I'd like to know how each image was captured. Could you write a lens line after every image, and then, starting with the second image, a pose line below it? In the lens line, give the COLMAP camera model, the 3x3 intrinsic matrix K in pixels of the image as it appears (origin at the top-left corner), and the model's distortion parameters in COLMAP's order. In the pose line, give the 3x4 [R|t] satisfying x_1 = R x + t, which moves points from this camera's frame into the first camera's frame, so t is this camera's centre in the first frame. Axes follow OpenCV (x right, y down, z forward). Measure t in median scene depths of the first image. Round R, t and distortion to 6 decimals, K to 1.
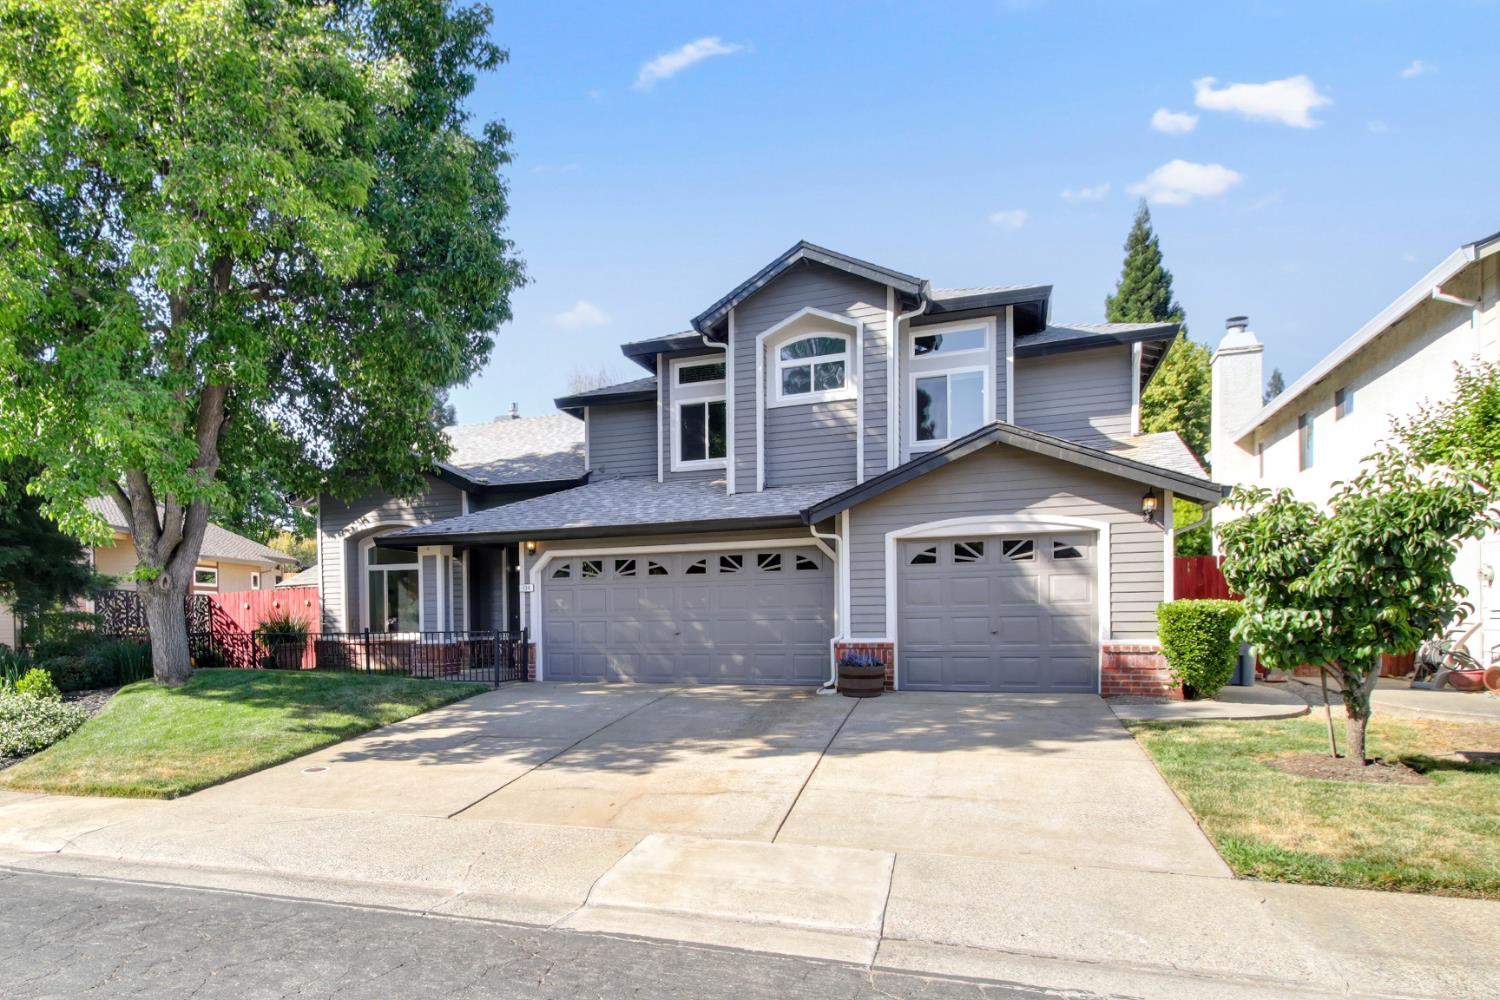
lens RADIAL K [[637.9, 0, 646.5], [0, 637.9, 601.2], [0, 0, 1]] dist [0.008027, -0.000897]
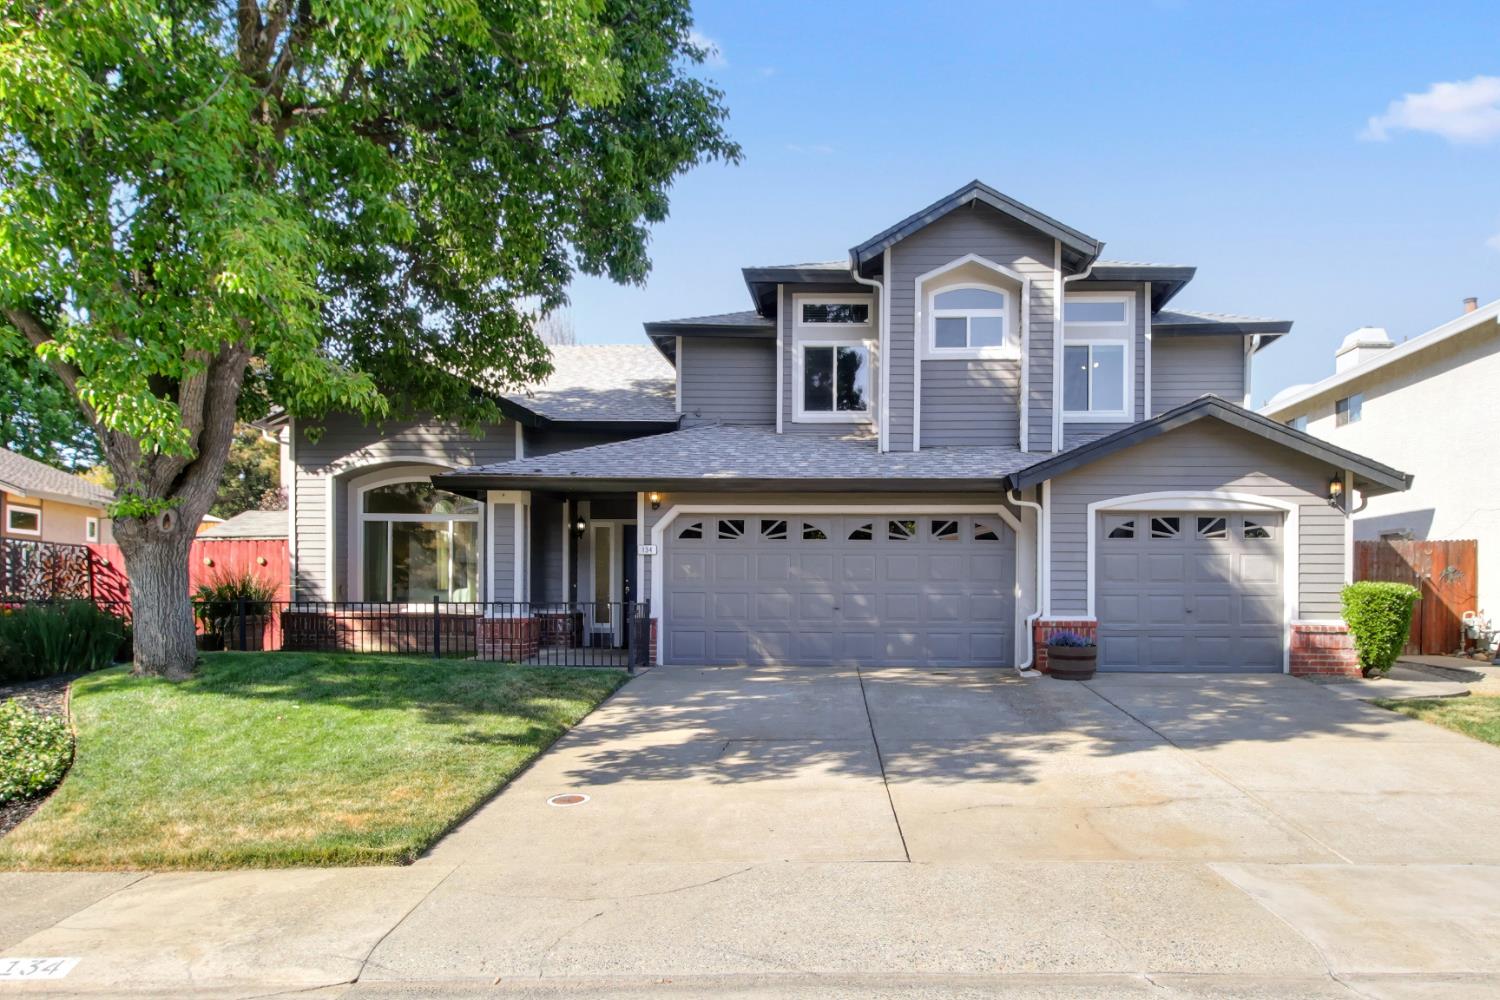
lens RADIAL K [[690.3, 0, 746.2], [0, 690.3, 566.1], [0, 0, 1]] dist [0.019094, -0.010171]
pose [[0.963547, 0.028066, 0.266064, -0.322851], [-0.025023, 0.999577, -0.014824, 0.010615], [-0.266368, 0.007626, 0.963841, 0.134926]]
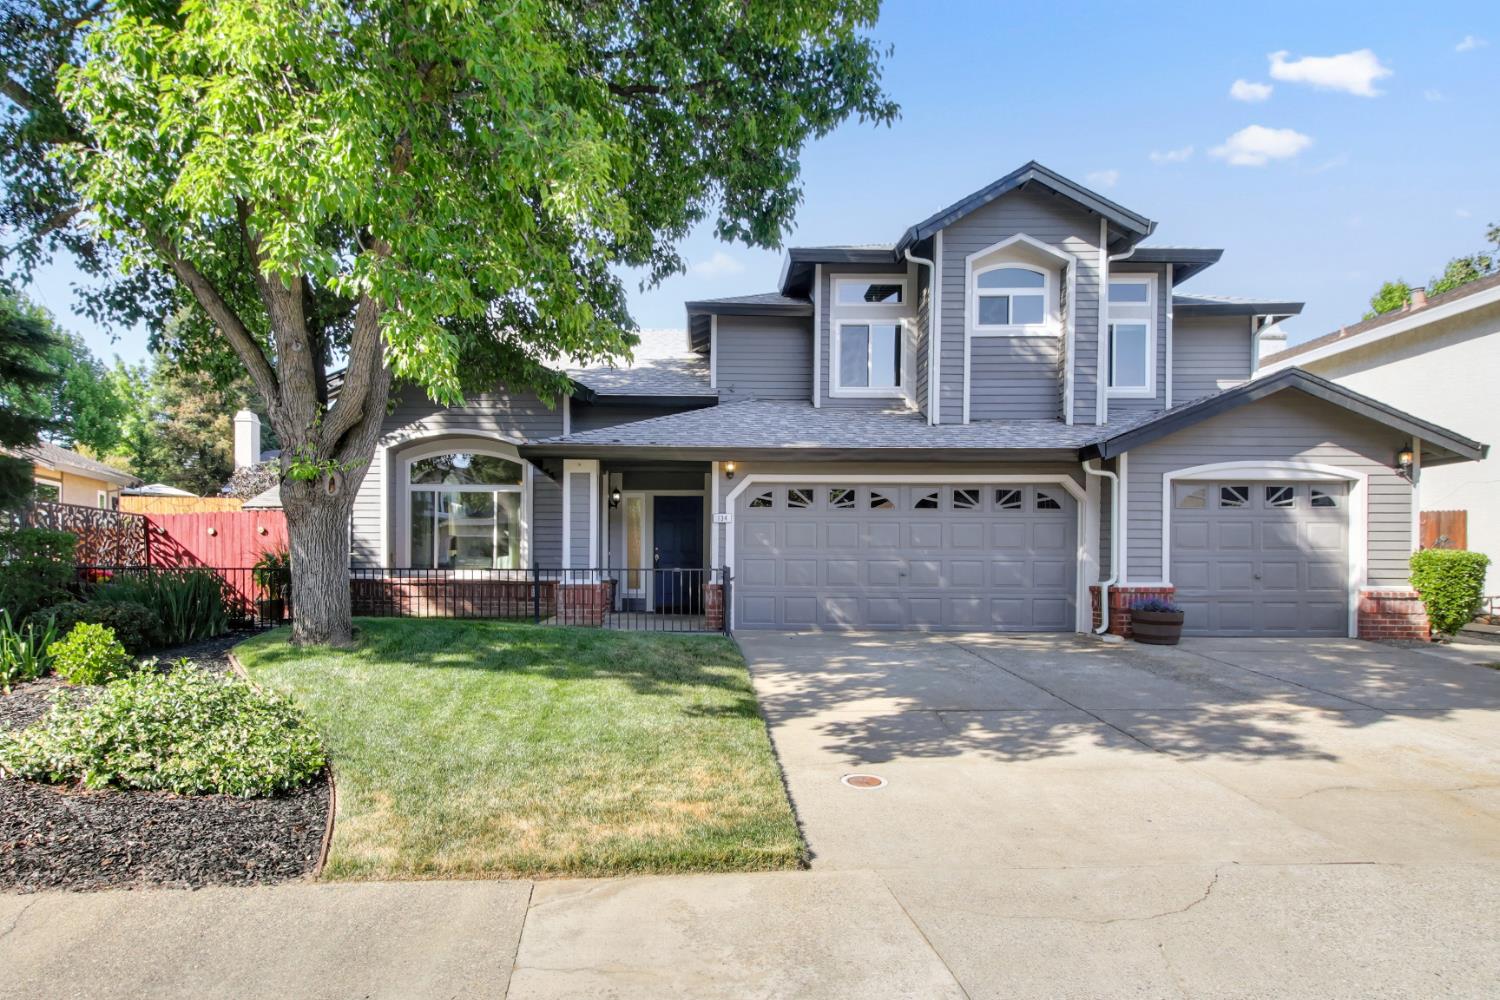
lens RADIAL K [[622.2, 0, 680.5], [0, 622.2, 540.6], [0, 0, 1]] dist [0.013224, -0.001764]
pose [[0.959772, 0.026950, 0.279483, -0.502052], [-0.025303, 0.999635, -0.009500, 0.019422], [-0.279637, 0.002046, 0.960104, 0.256069]]
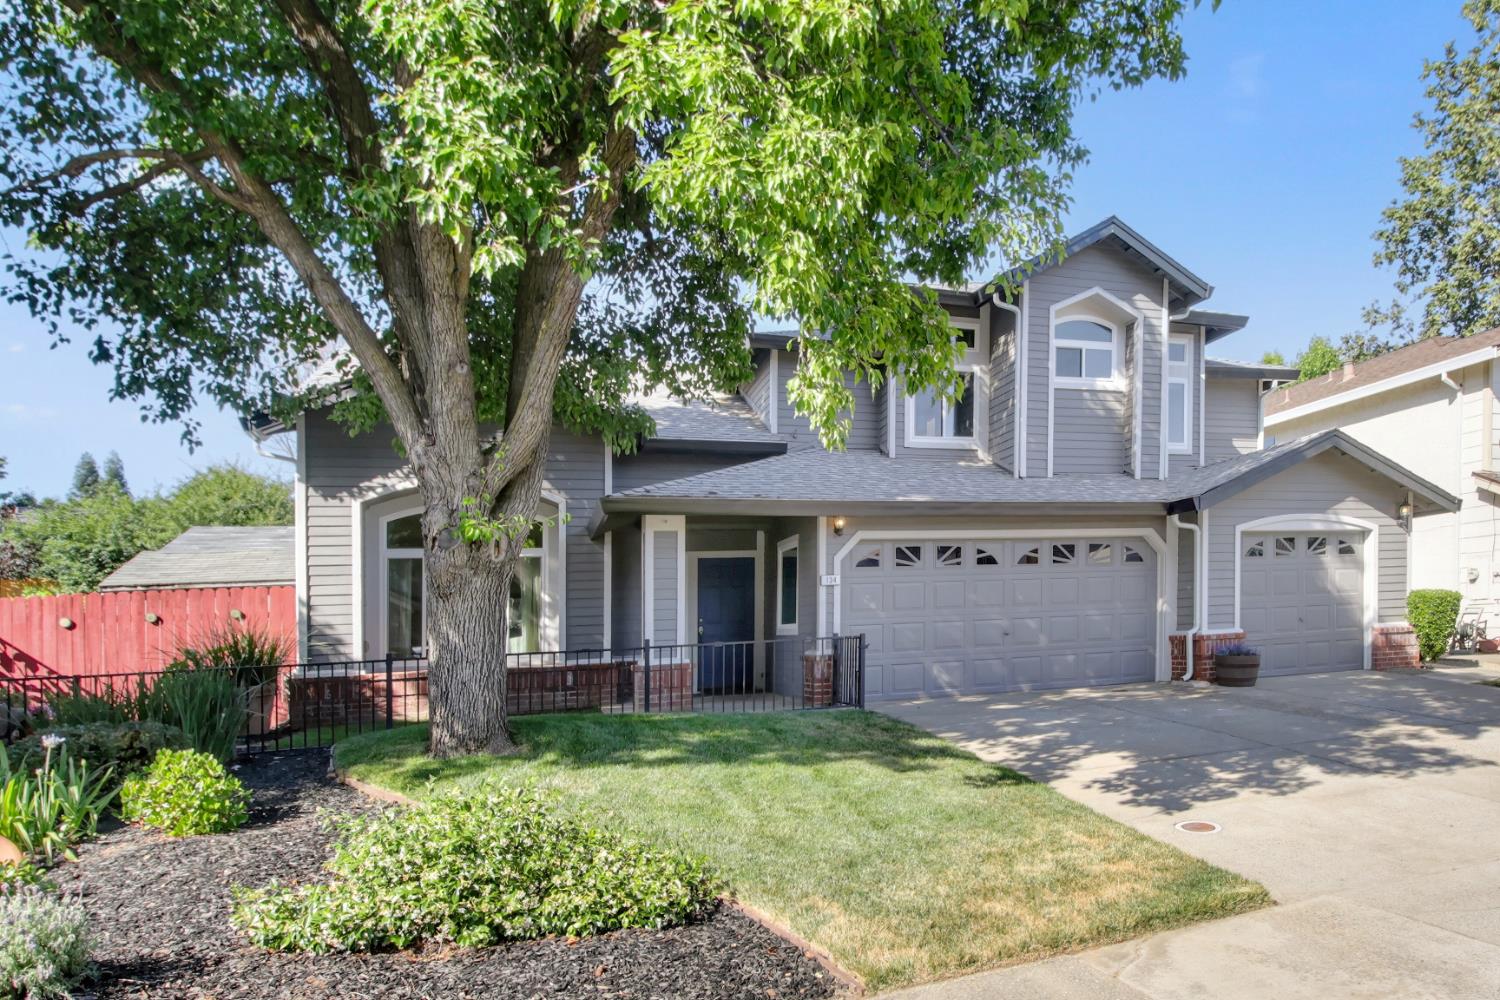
lens RADIAL K [[721.0, 0, 798.4], [0, 721.0, 616.8], [0, 0, 1]] dist [0.009964, -0.000283]
pose [[0.849180, -0.015098, 0.527888, -0.714813], [0.018555, 0.999827, -0.001252, 0.024197], [-0.527778, 0.010858, 0.849313, 0.331889]]
